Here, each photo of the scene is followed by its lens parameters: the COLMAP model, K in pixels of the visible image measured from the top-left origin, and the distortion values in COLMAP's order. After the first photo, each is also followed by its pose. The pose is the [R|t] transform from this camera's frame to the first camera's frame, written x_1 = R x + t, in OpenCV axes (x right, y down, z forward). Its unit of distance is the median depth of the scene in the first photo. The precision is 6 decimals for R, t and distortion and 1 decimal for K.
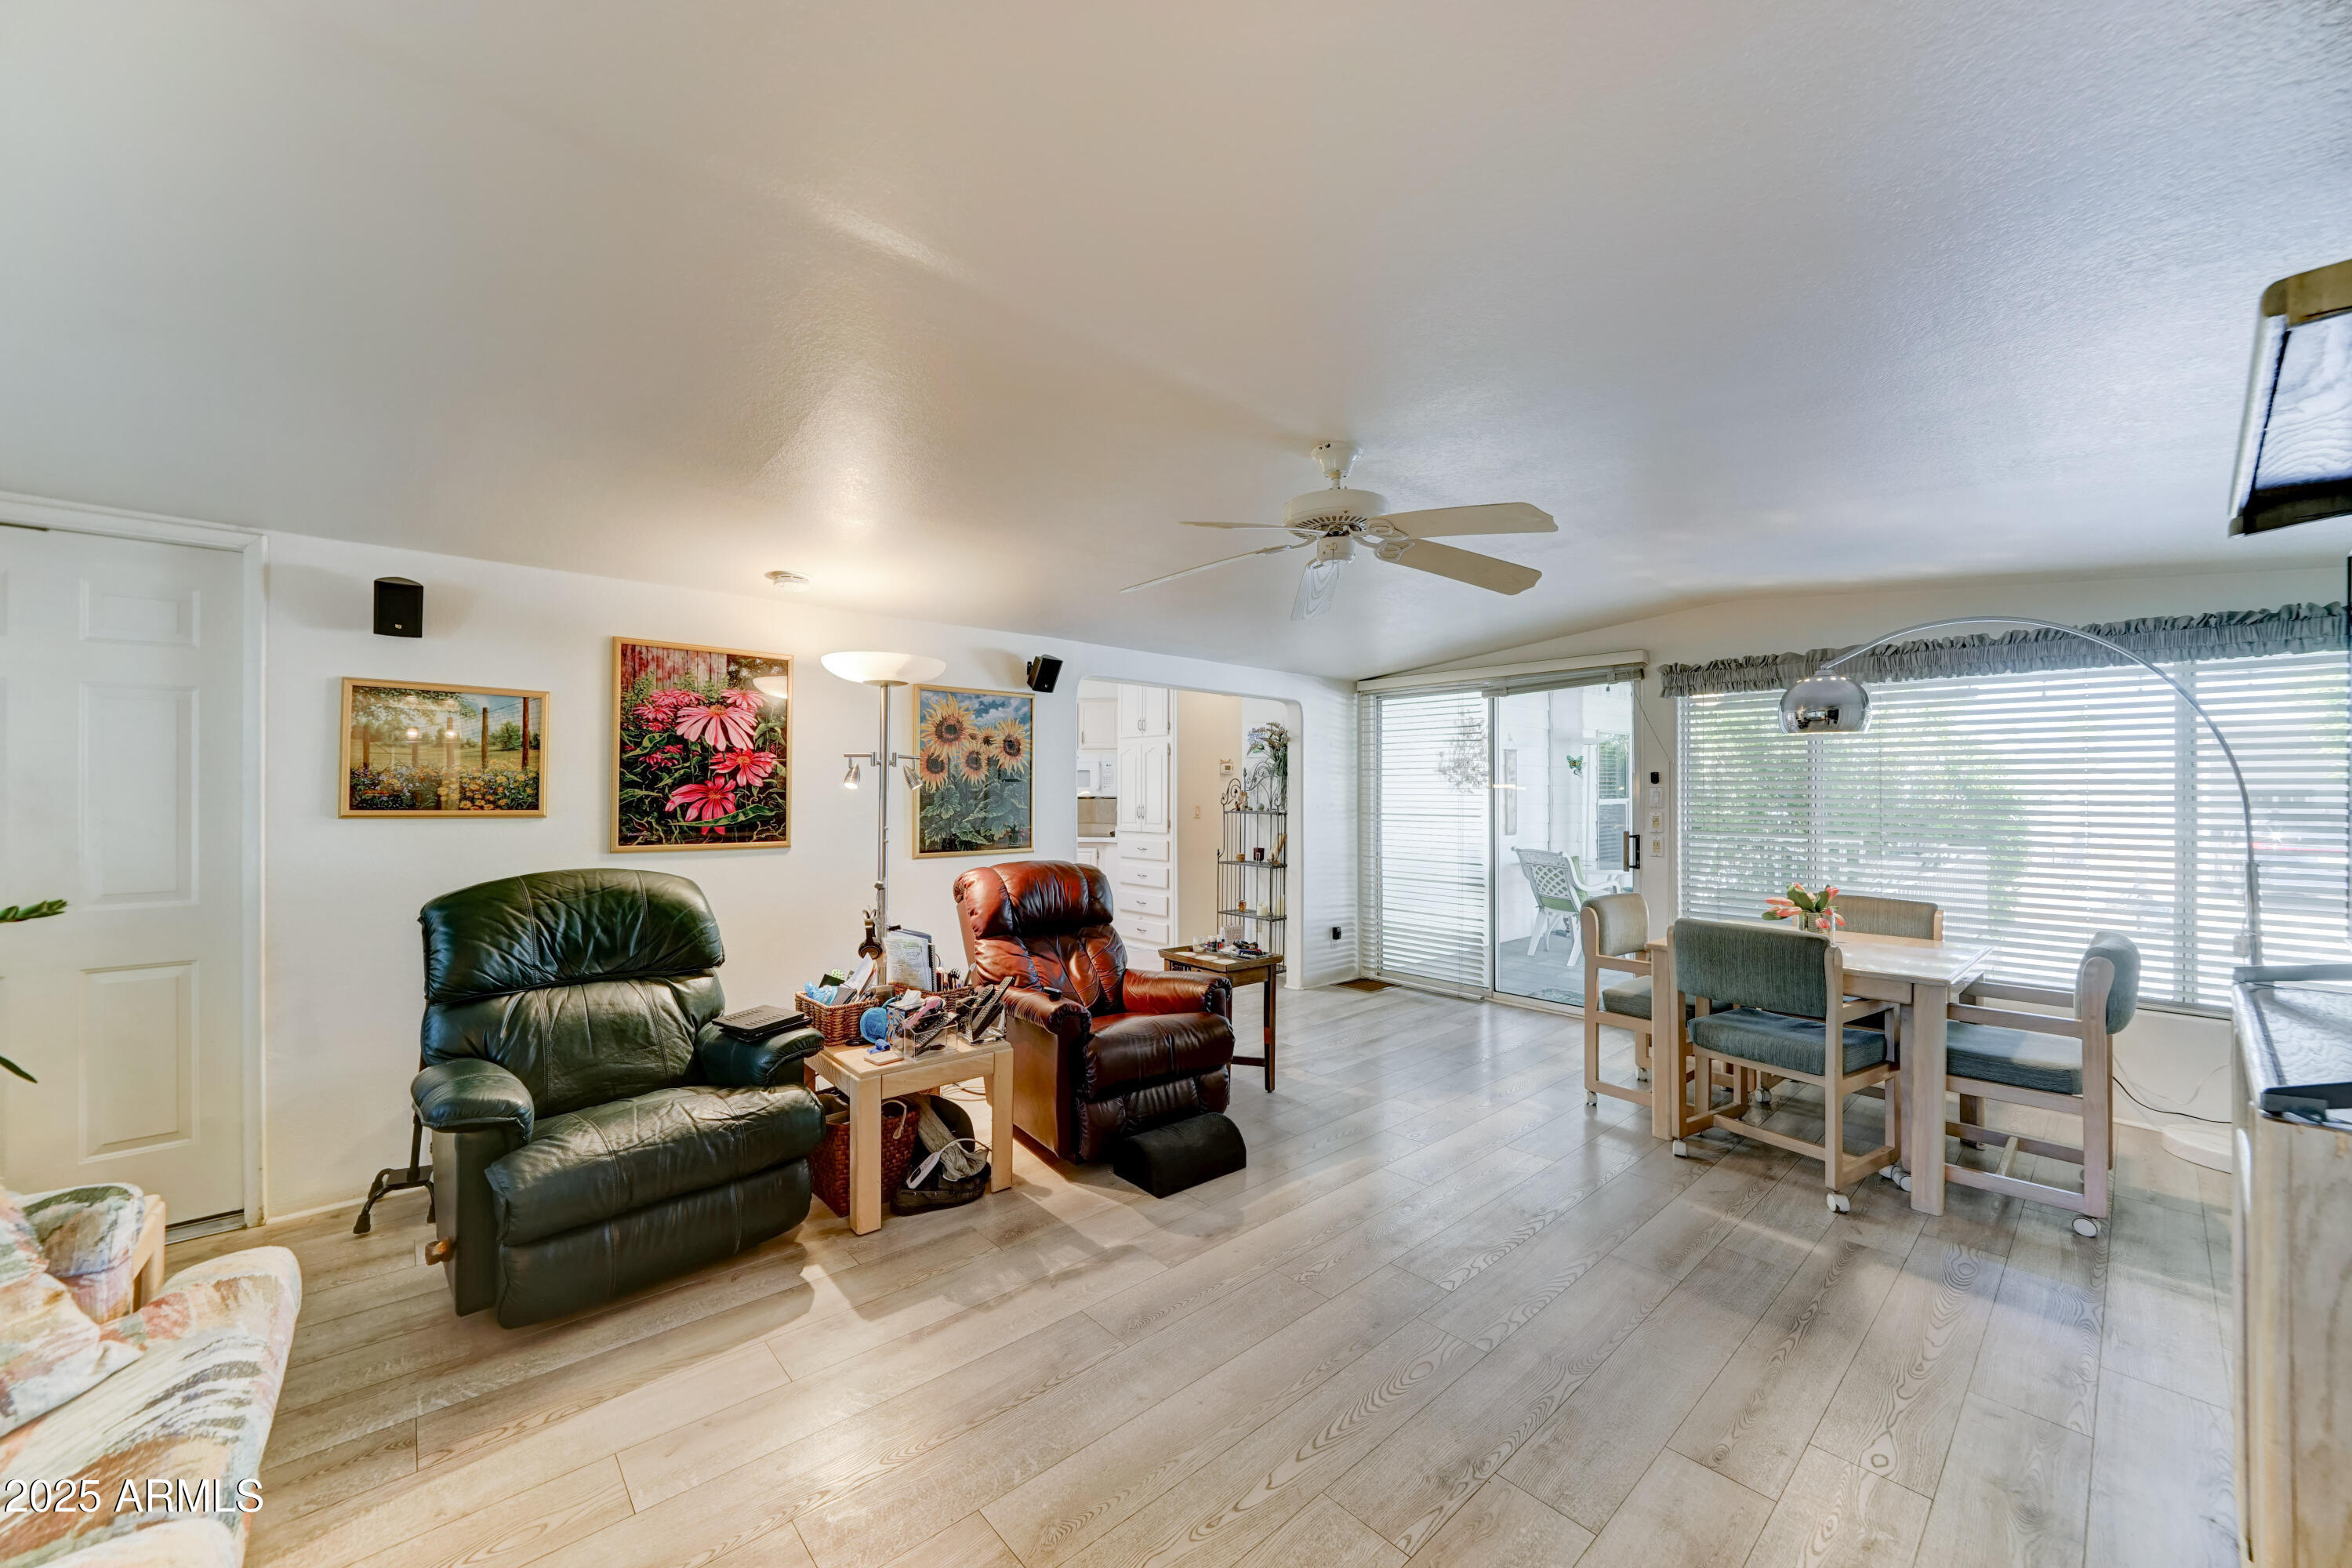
lens RADIAL K [[858.5, 0, 1161.6], [0, 858.5, 790.1], [0, 0, 1]] dist [-0.014360, 0.000502]
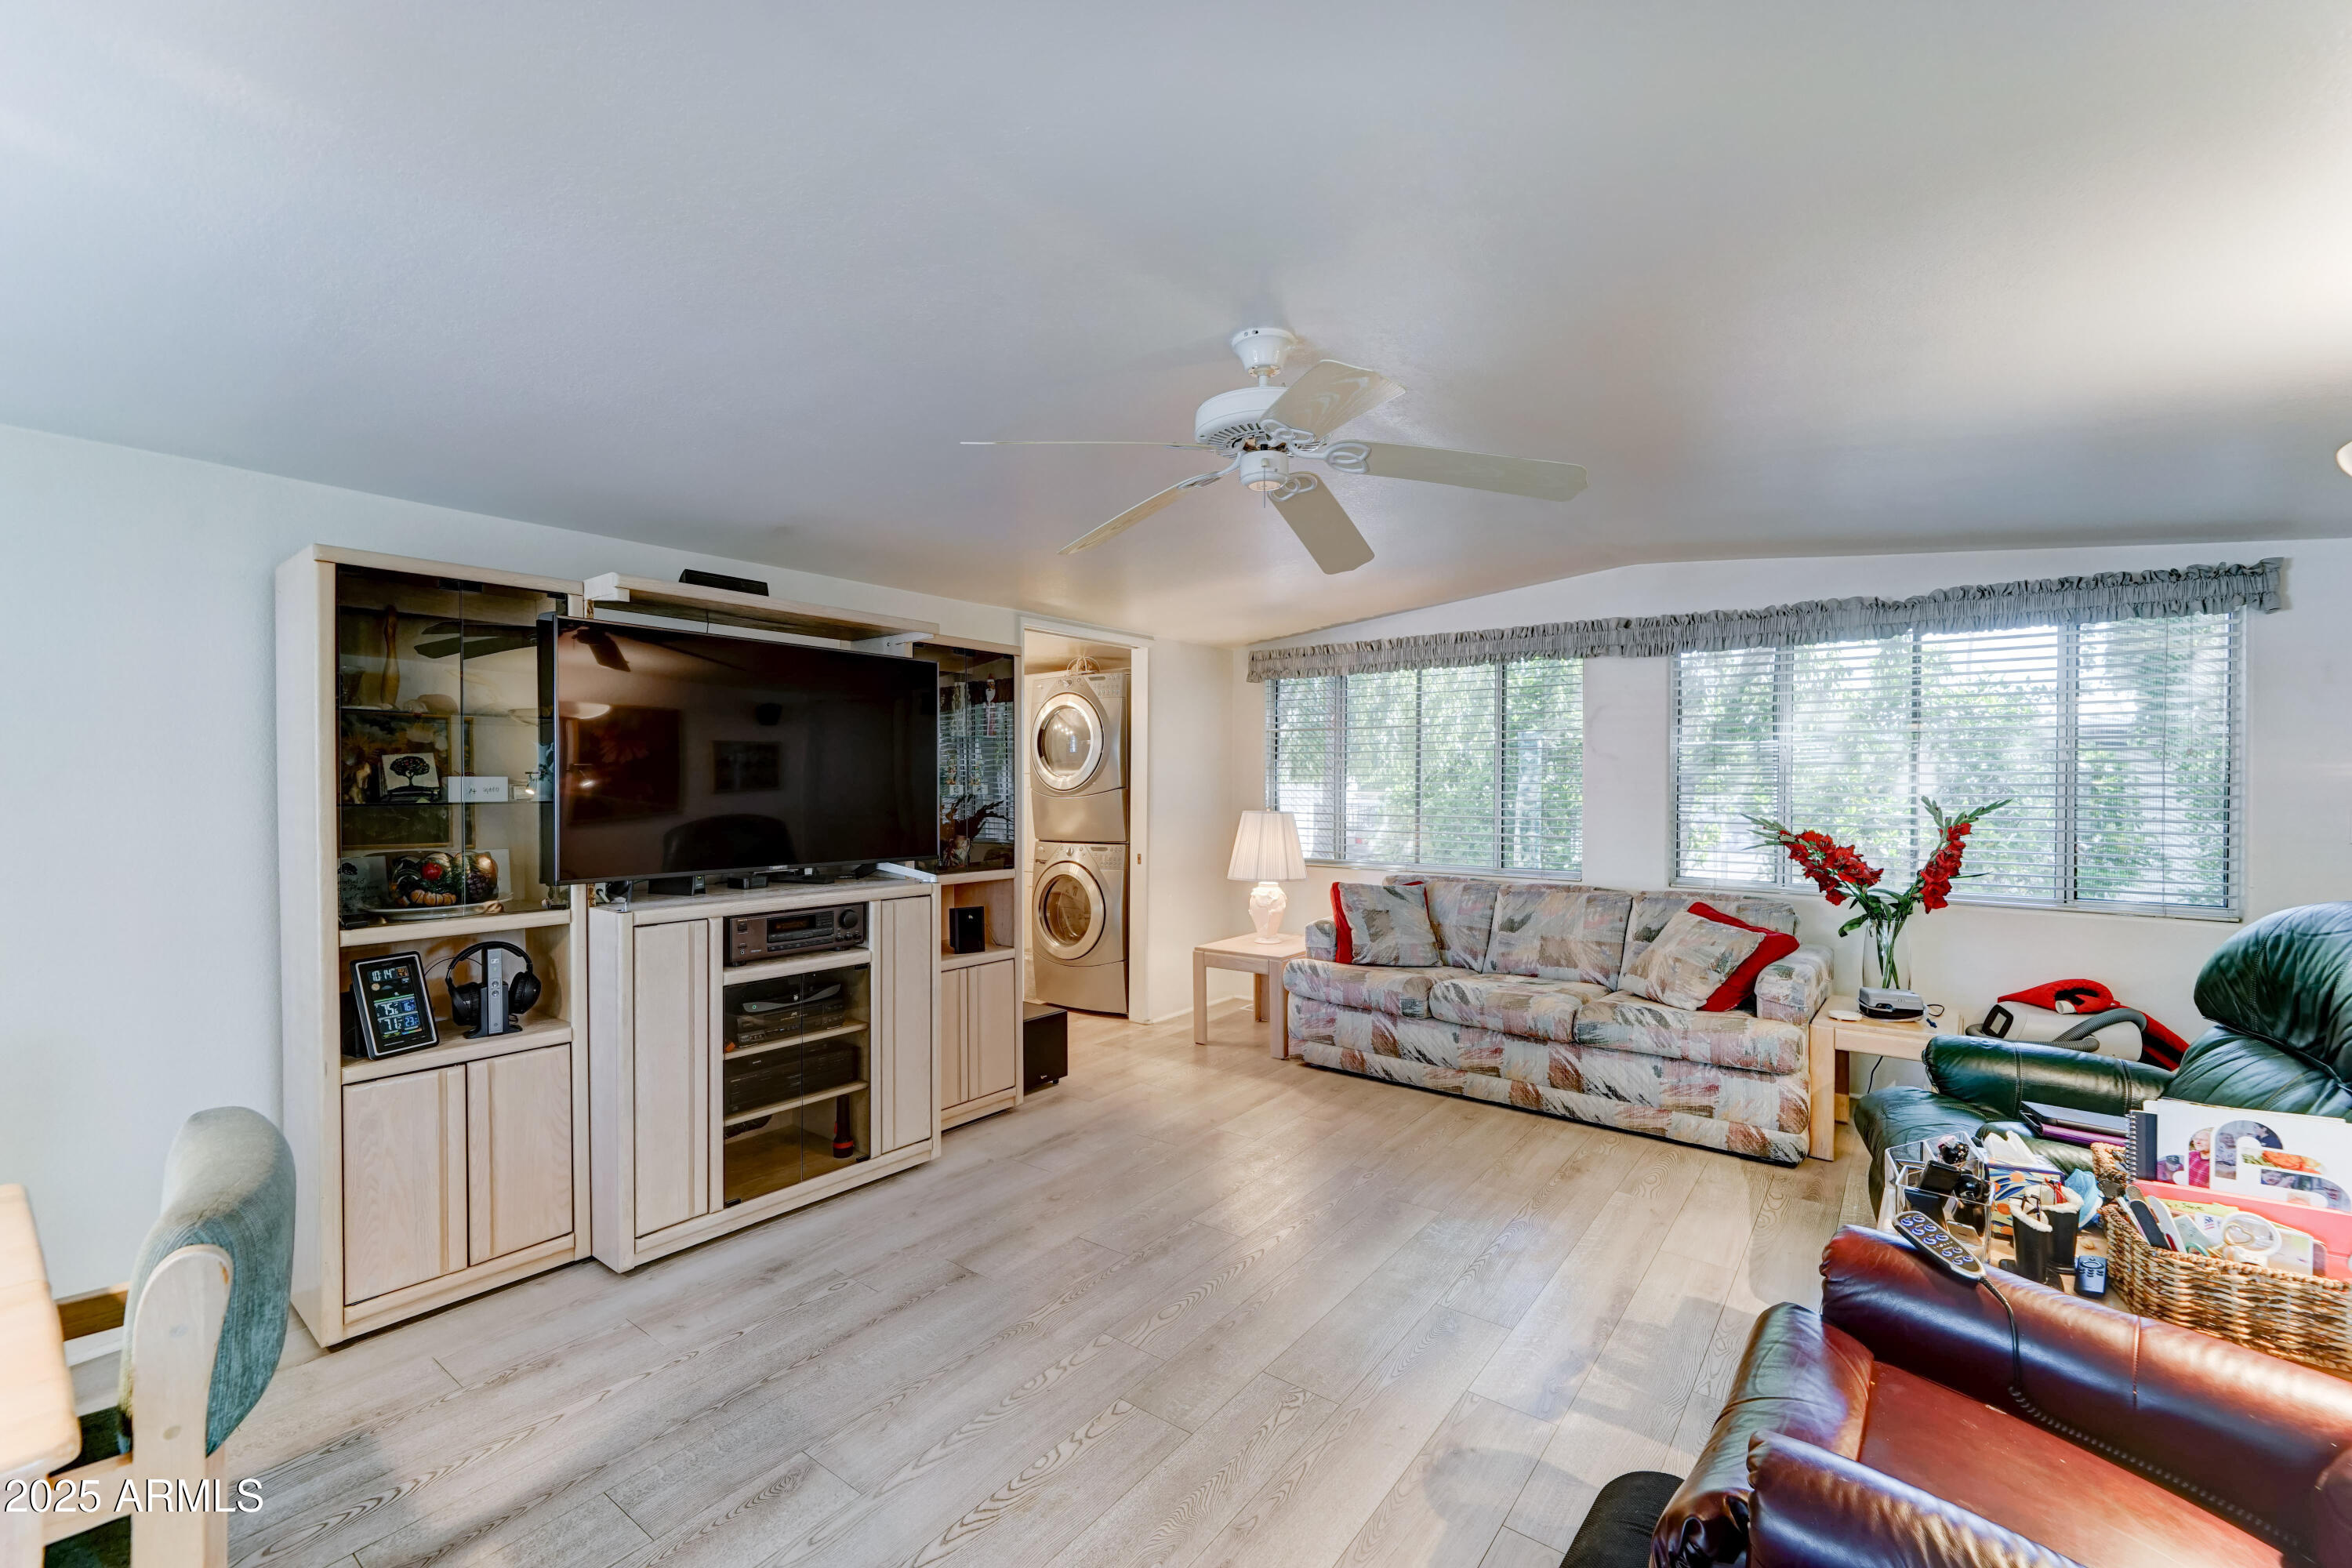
lens RADIAL K [[990.2, 0, 1188.0], [0, 990.2, 805.2], [0, 0, 1]] dist [0.021711, 0.000215]
pose [[-0.973938, 0.001445, -0.226808, 0.322519], [-0.002496, 0.999851, 0.017089, 0.005035], [0.226799, 0.017210, -0.973790, 1.266146]]
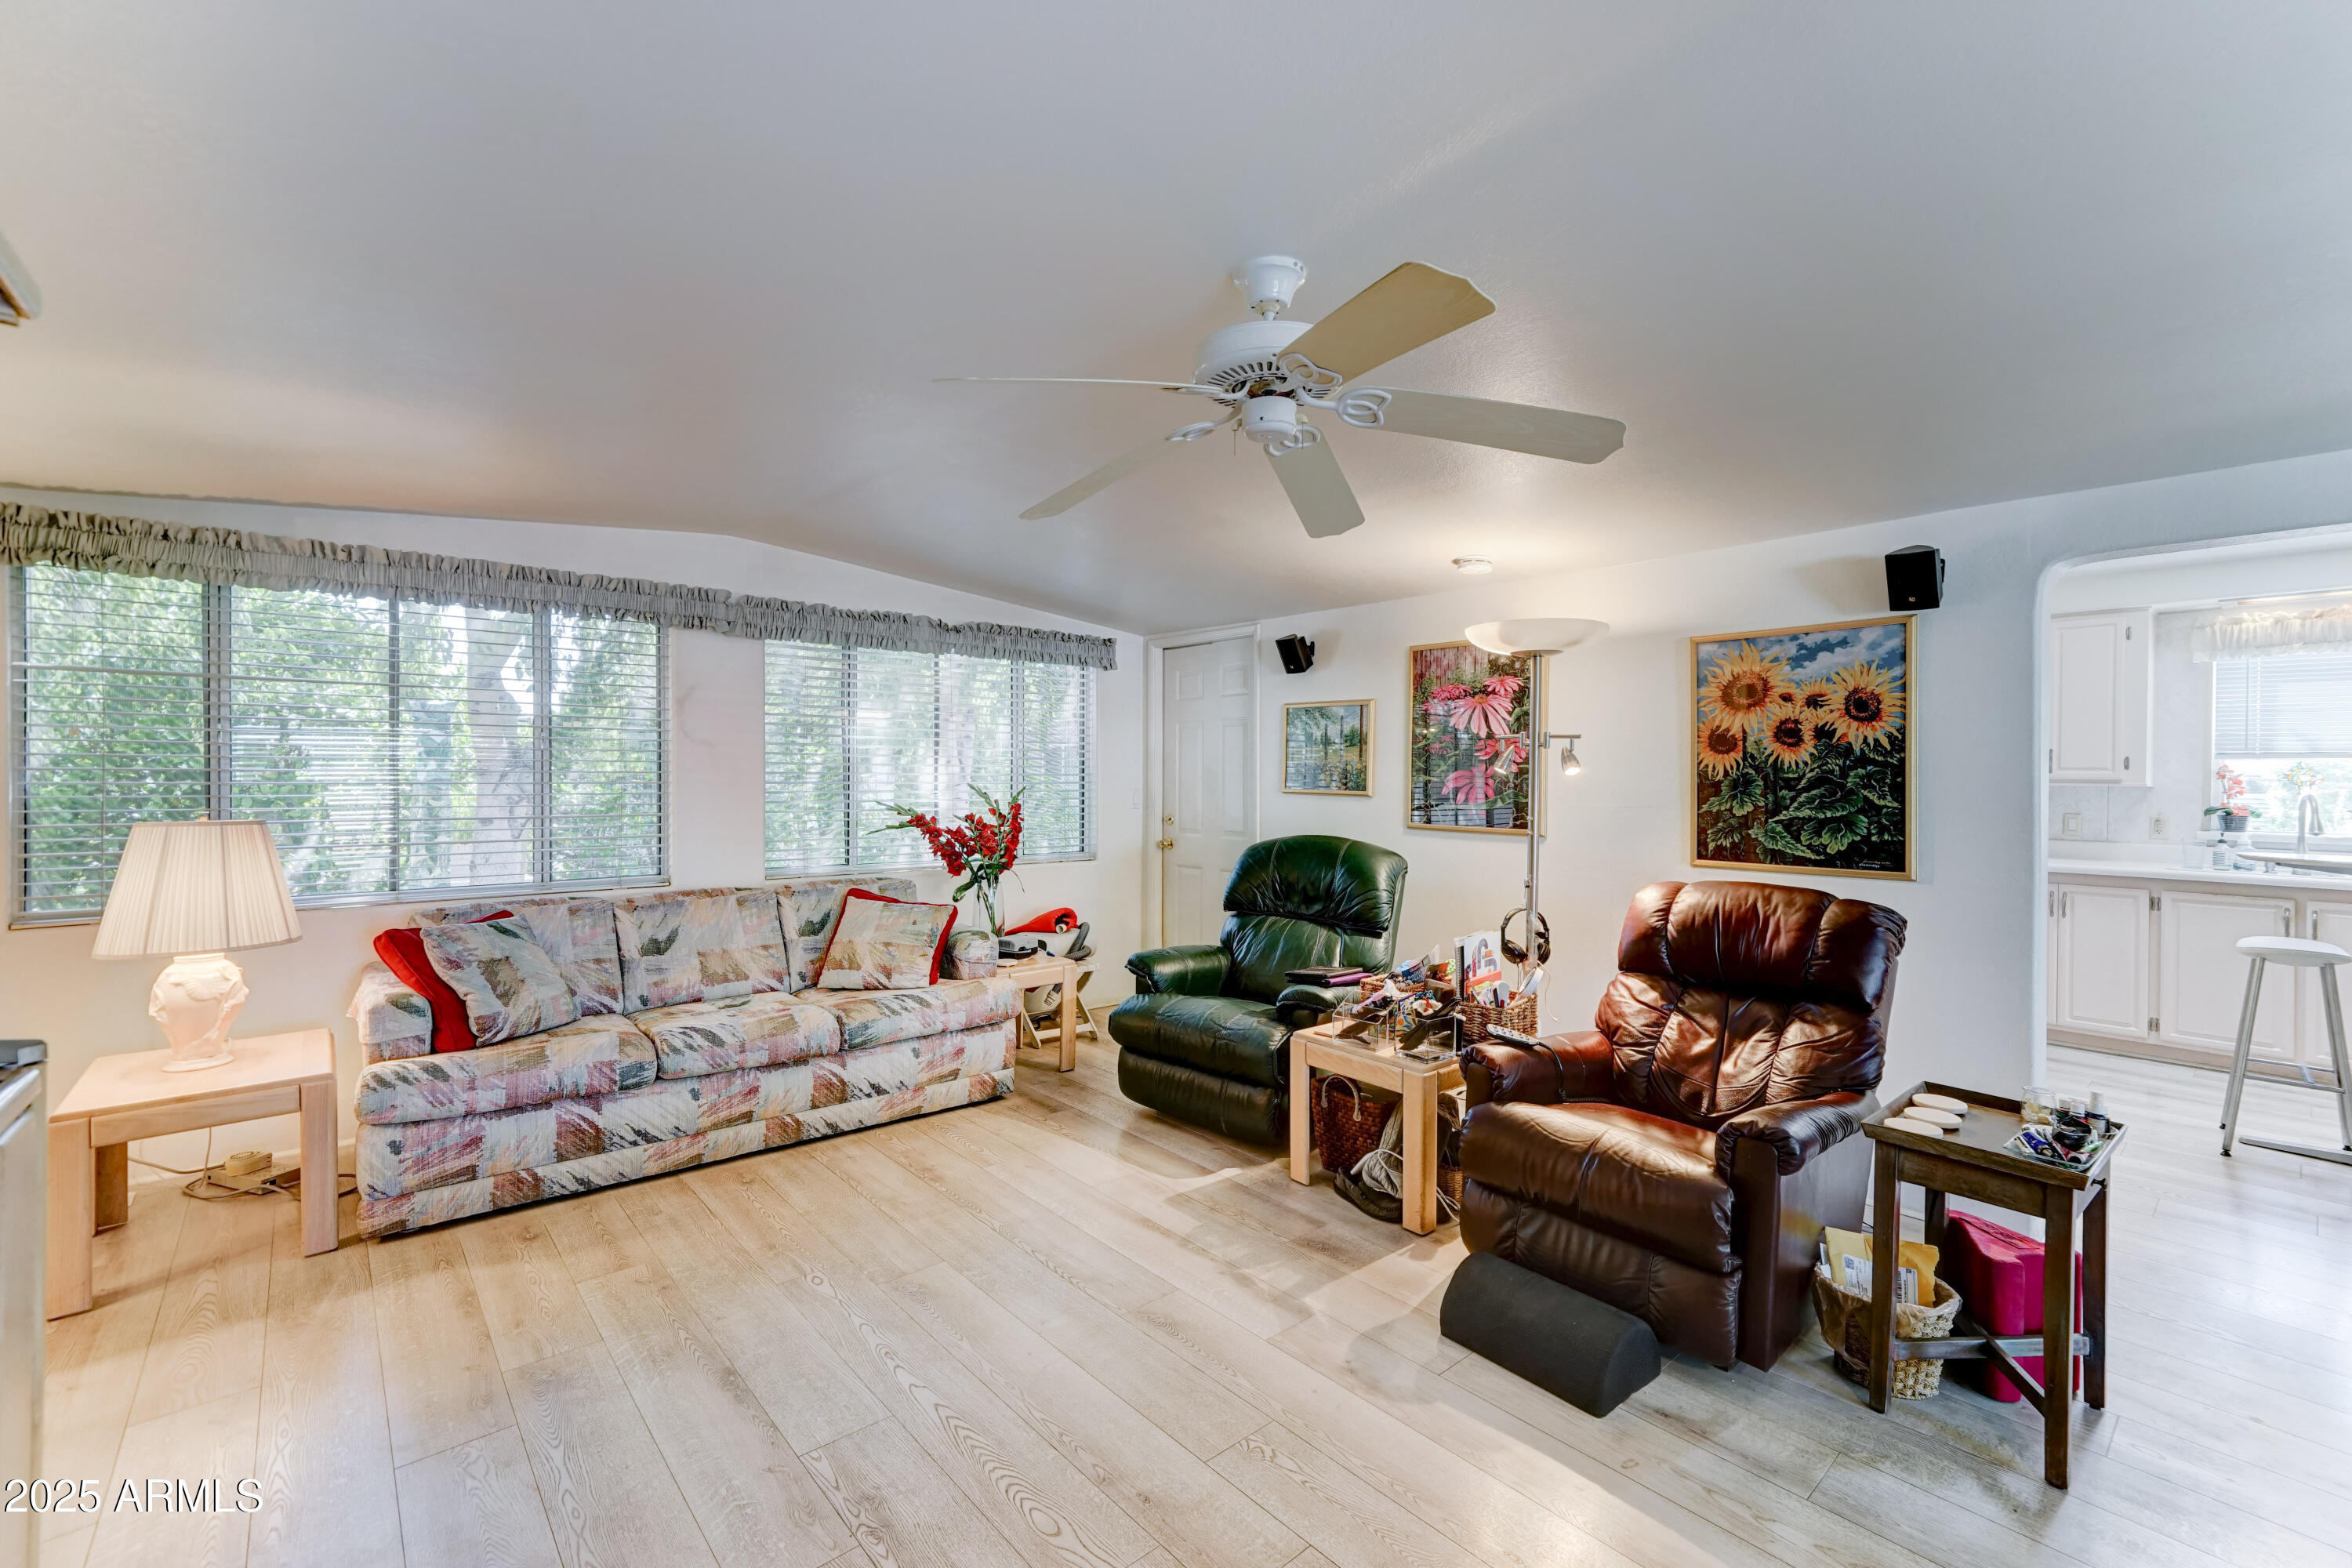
lens RADIAL K [[998.0, 0, 1200.8], [0, 998.0, 781.3], [0, 0, 1]] dist [0.001587, 0.000813]
pose [[0.023673, 0.004447, -0.999710, 0.695833], [-0.002094, 0.999988, 0.004398, 0.001923], [0.999718, 0.001990, 0.023682, 0.637865]]
